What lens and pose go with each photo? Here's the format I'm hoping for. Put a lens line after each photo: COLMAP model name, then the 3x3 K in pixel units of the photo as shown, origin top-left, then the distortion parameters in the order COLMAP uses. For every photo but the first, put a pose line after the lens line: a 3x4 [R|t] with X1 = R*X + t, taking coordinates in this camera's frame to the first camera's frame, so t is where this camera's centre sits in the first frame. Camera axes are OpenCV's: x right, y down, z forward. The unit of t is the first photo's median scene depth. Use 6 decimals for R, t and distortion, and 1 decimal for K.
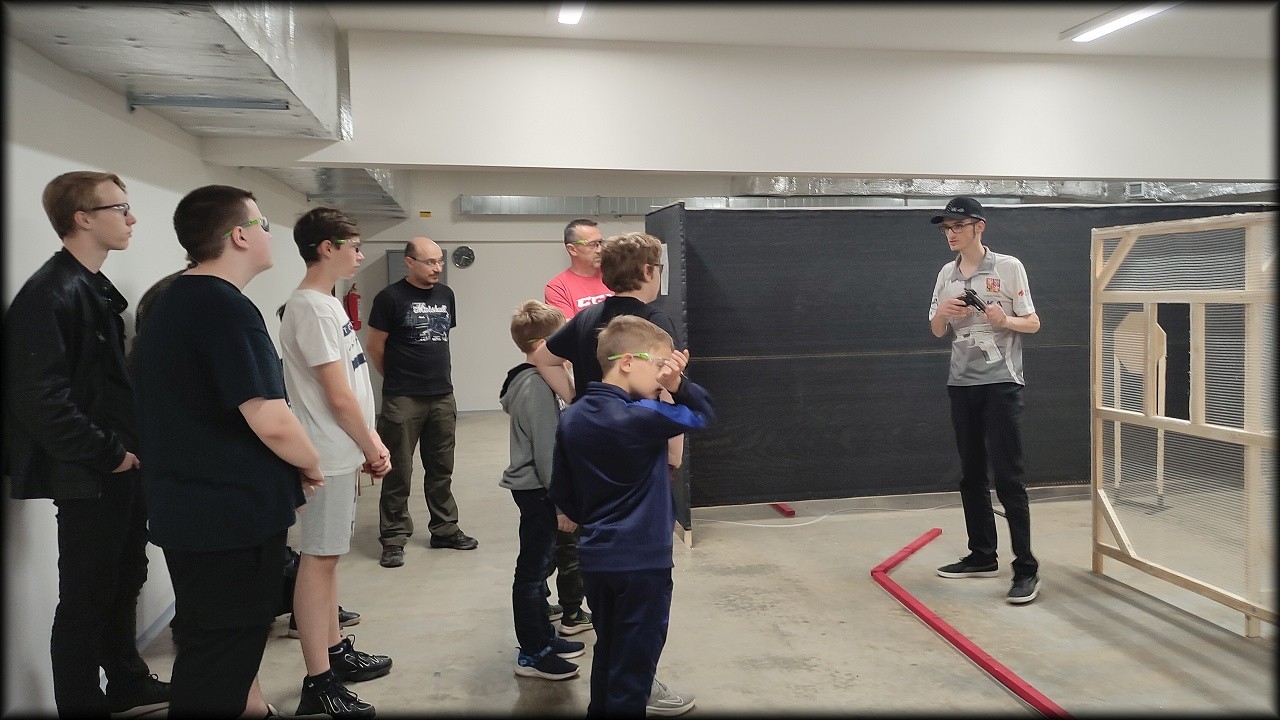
lens RADIAL K [[1034.5, 0, 575.2], [0, 1034.5, 331.6], [0, 0, 1]] dist [0.067697, -0.083399]
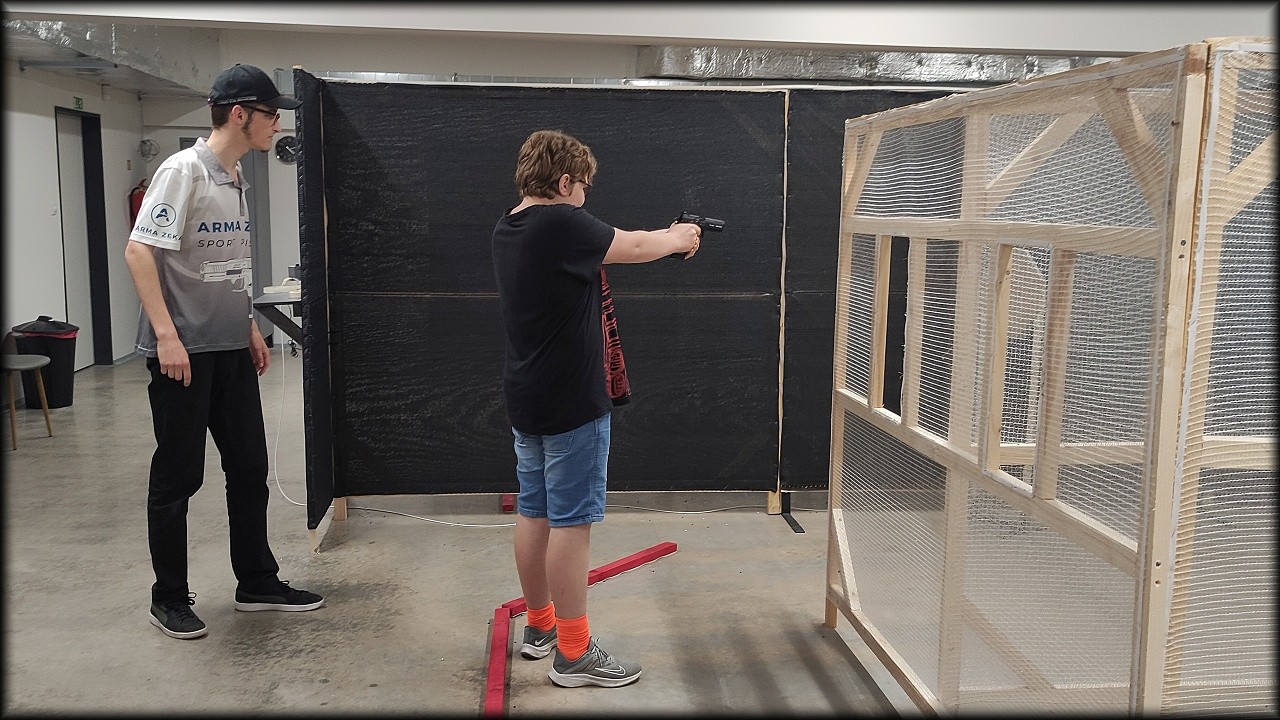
lens RADIAL K [[1148.9, 0, 640.0], [0, 1148.9, 360.0], [0, 0, 1]] dist [0.057241, -0.001431]
pose [[0.992367, 0.043621, -0.115345, 0.457334], [-0.032105, 0.994482, 0.099877, -0.016080], [0.119065, -0.095411, 0.988292, 0.253671]]
